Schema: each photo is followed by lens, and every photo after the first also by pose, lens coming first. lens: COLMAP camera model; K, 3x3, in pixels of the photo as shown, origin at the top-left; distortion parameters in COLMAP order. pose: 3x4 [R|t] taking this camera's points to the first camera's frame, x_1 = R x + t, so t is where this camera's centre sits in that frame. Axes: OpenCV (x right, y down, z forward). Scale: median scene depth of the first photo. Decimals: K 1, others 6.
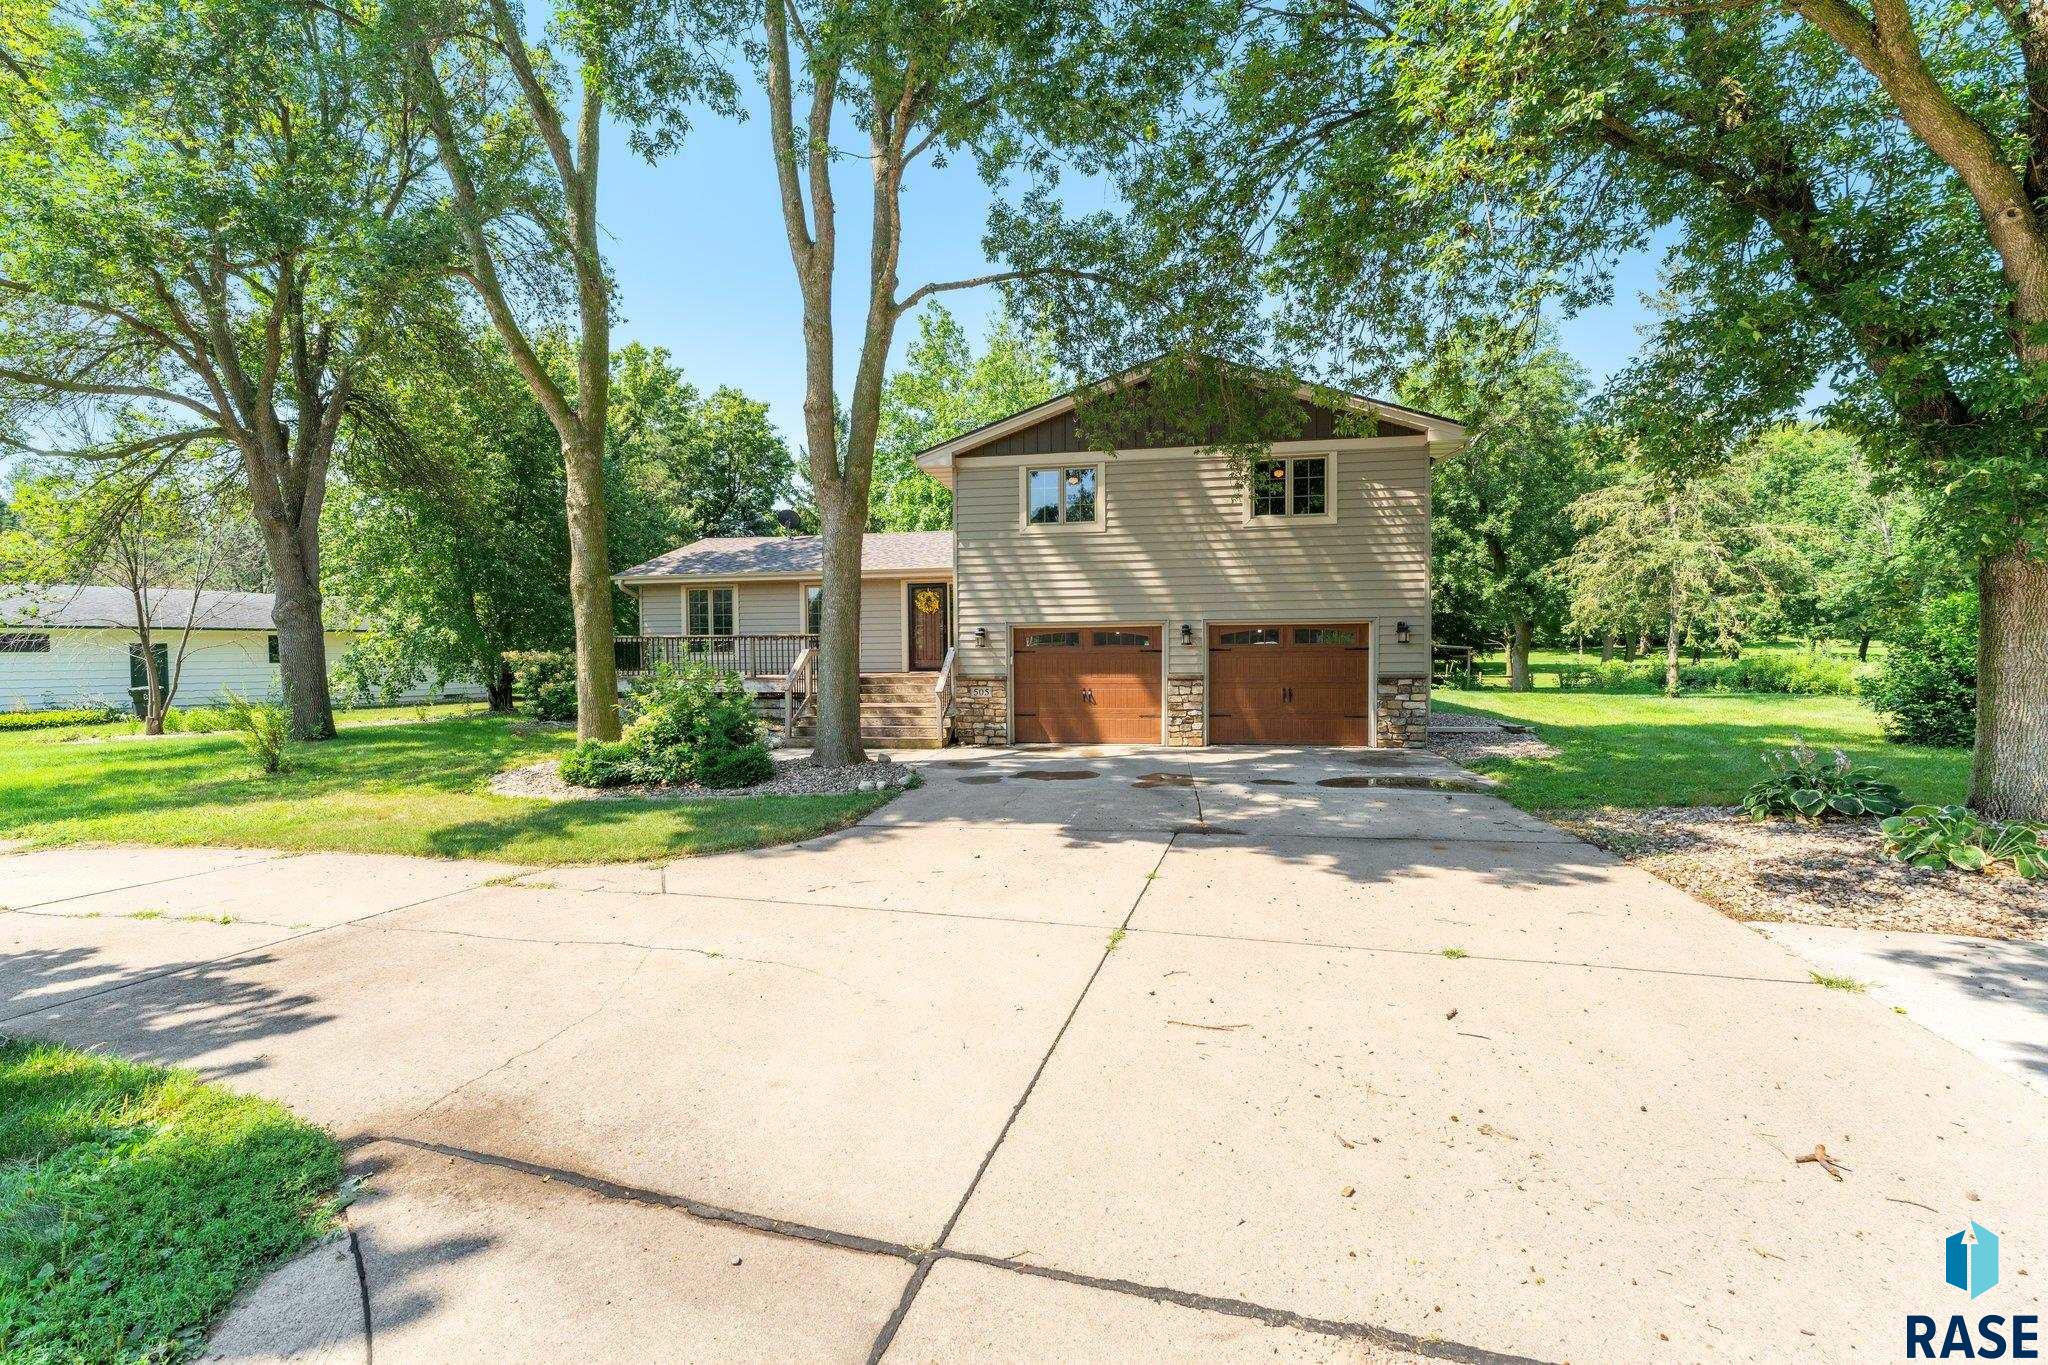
lens RADIAL K [[901.3, 0, 1024.0], [0, 901.3, 682.5], [0, 0, 1]] dist [0.000099, 0.000067]
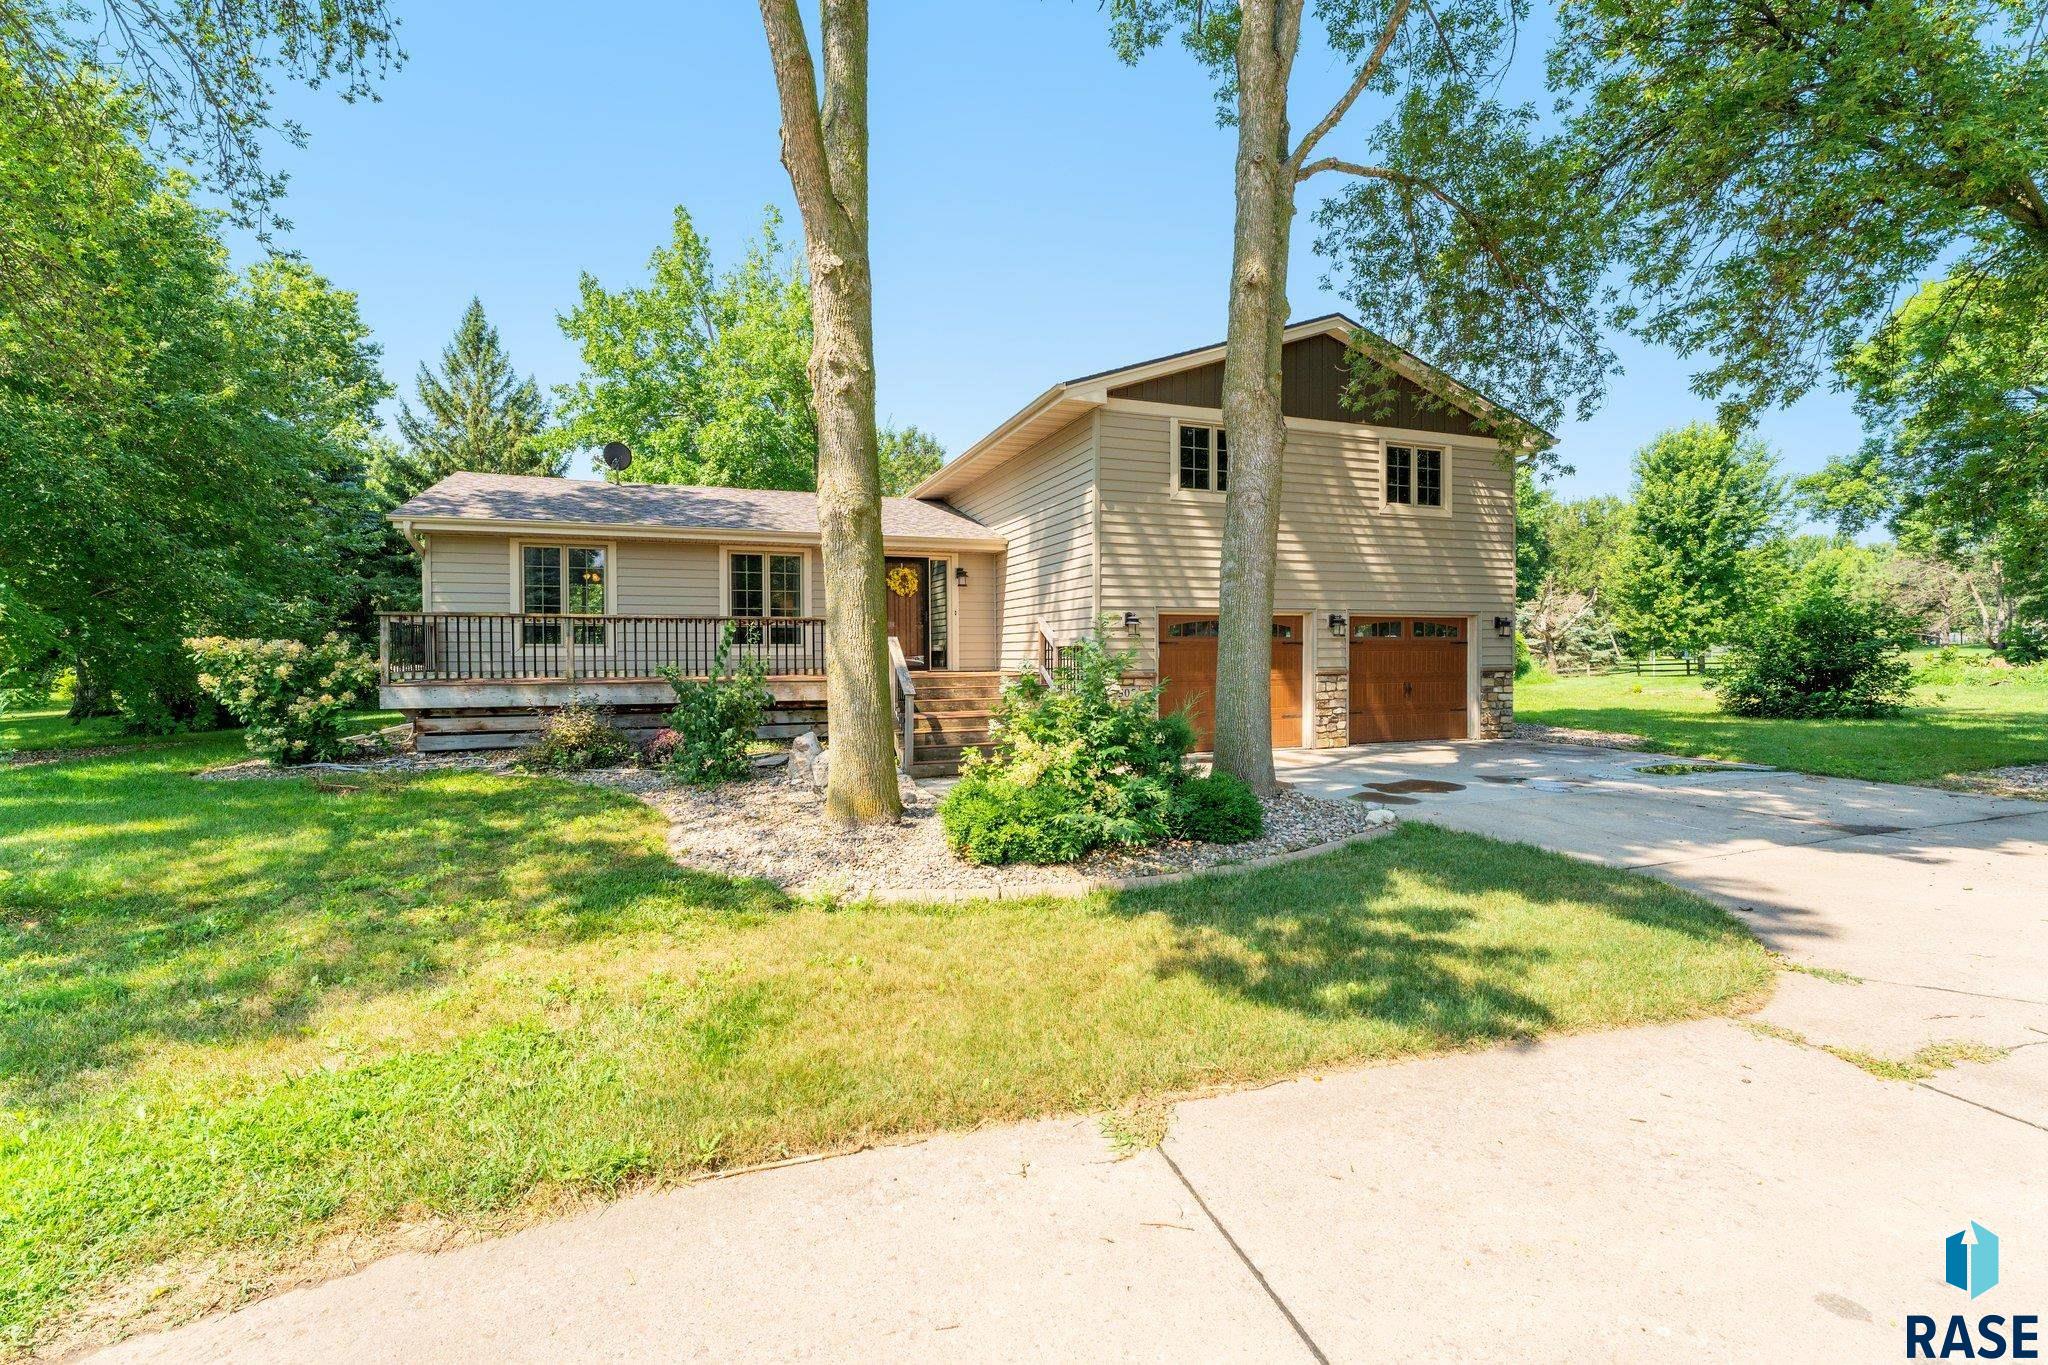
lens RADIAL K [[910.0, 0, 979.0], [0, 910.0, 668.4], [0, 0, 1]] dist [-0.000468, 0.000006]
pose [[0.852741, -0.003431, 0.522323, -0.606440], [0.016876, 0.999637, -0.020984, 0.003777], [-0.522061, 0.026709, 0.852490, 0.399944]]
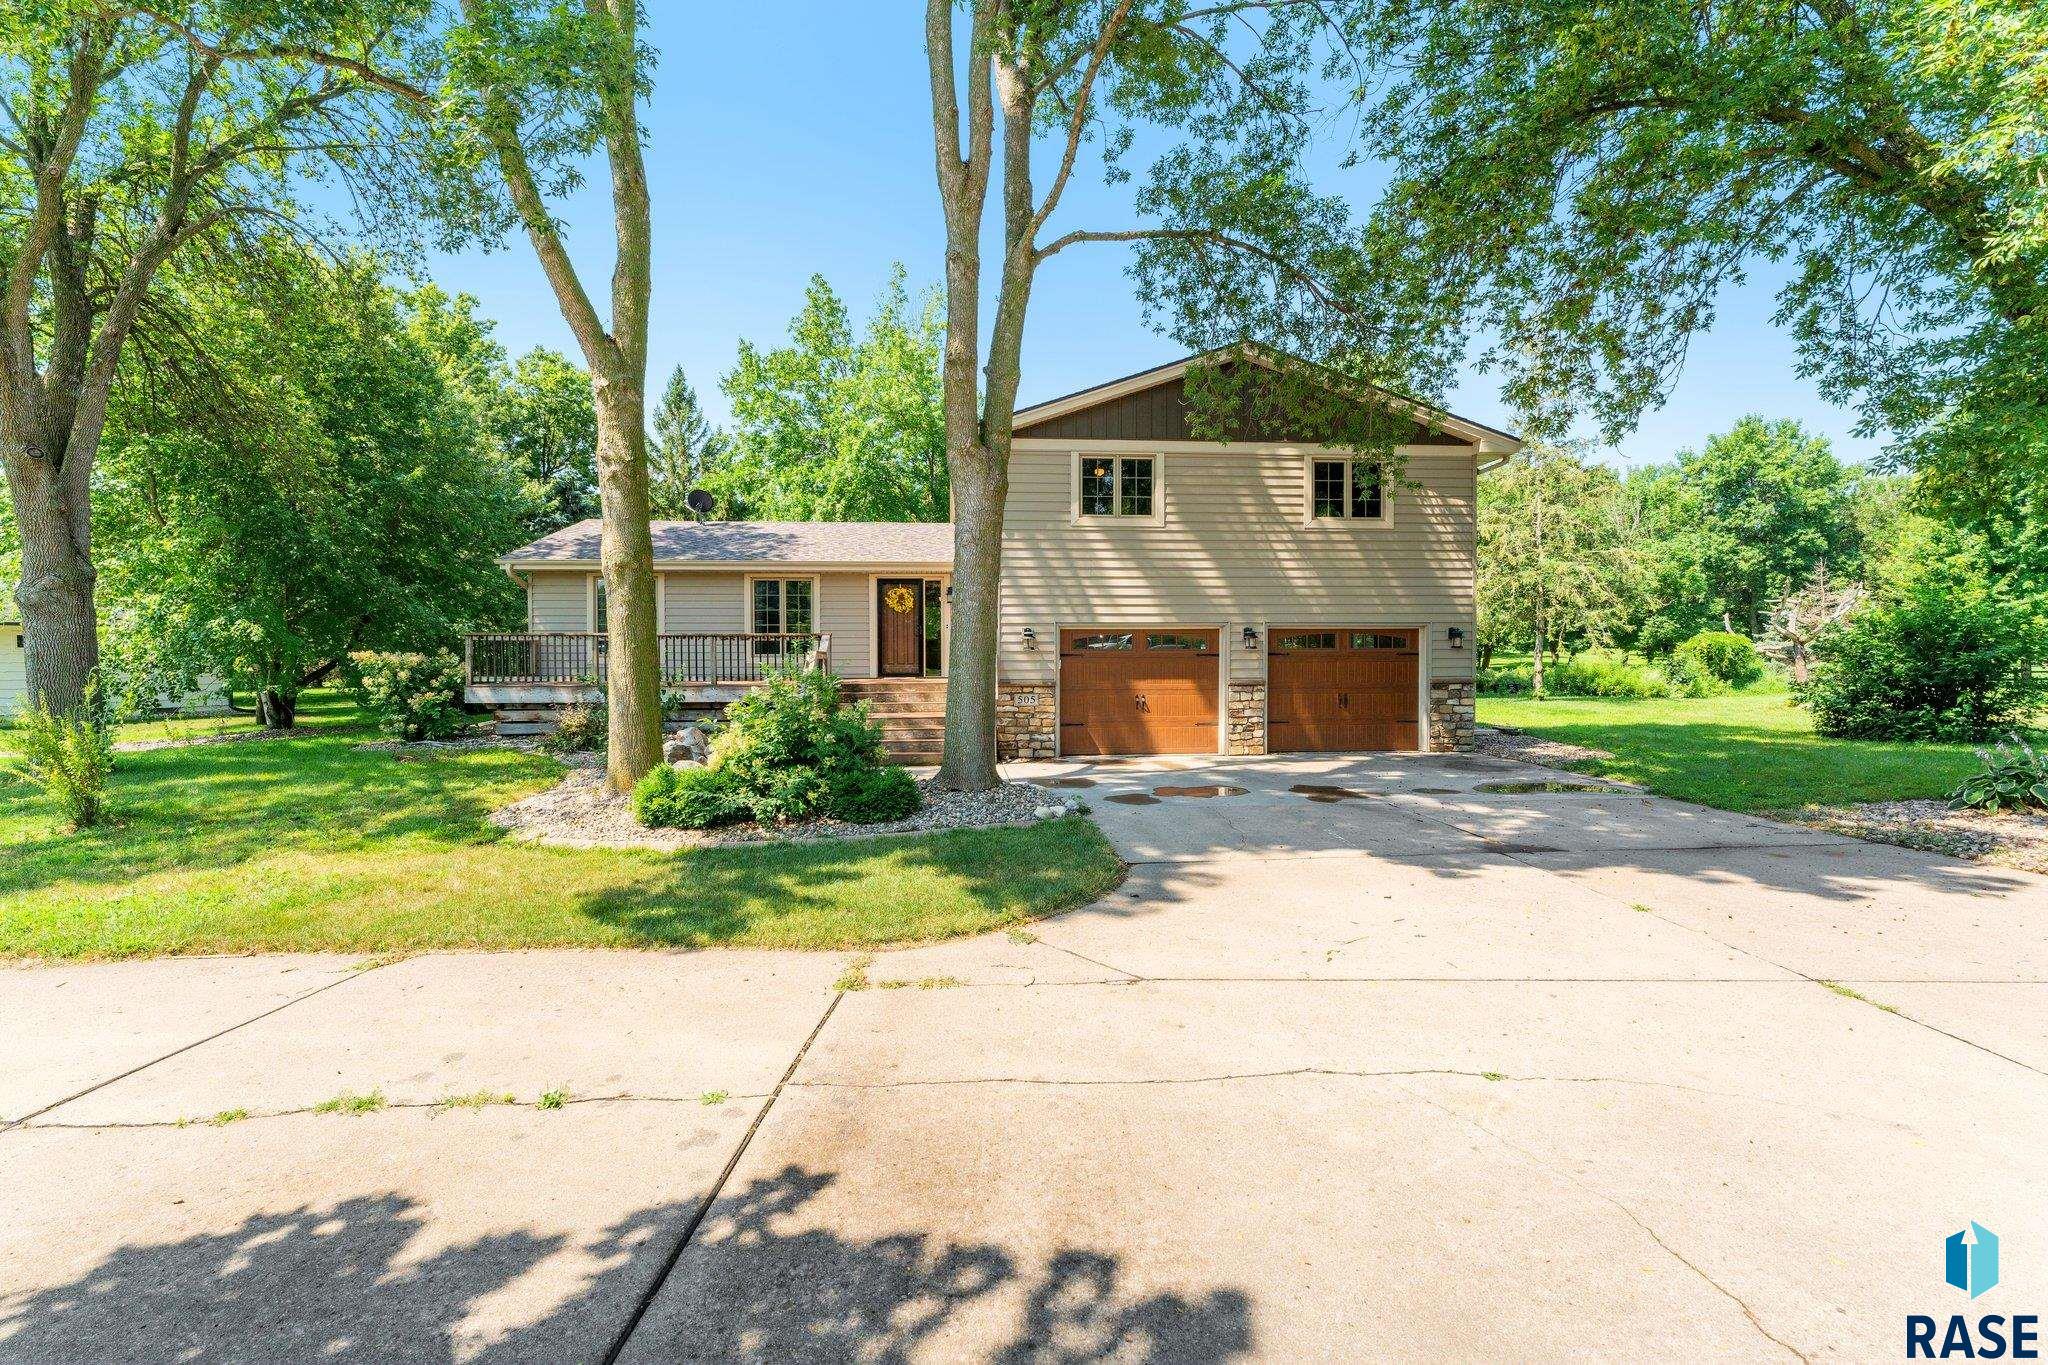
lens RADIAL K [[898.2, 0, 1010.8], [0, 898.2, 672.4], [0, 0, 1]] dist [-0.001712, 0.000012]
pose [[0.964428, 0.000906, 0.264344, -0.312527], [0.004209, 0.999815, -0.018781, 0.000156], [-0.264312, 0.019225, 0.964246, 0.149162]]
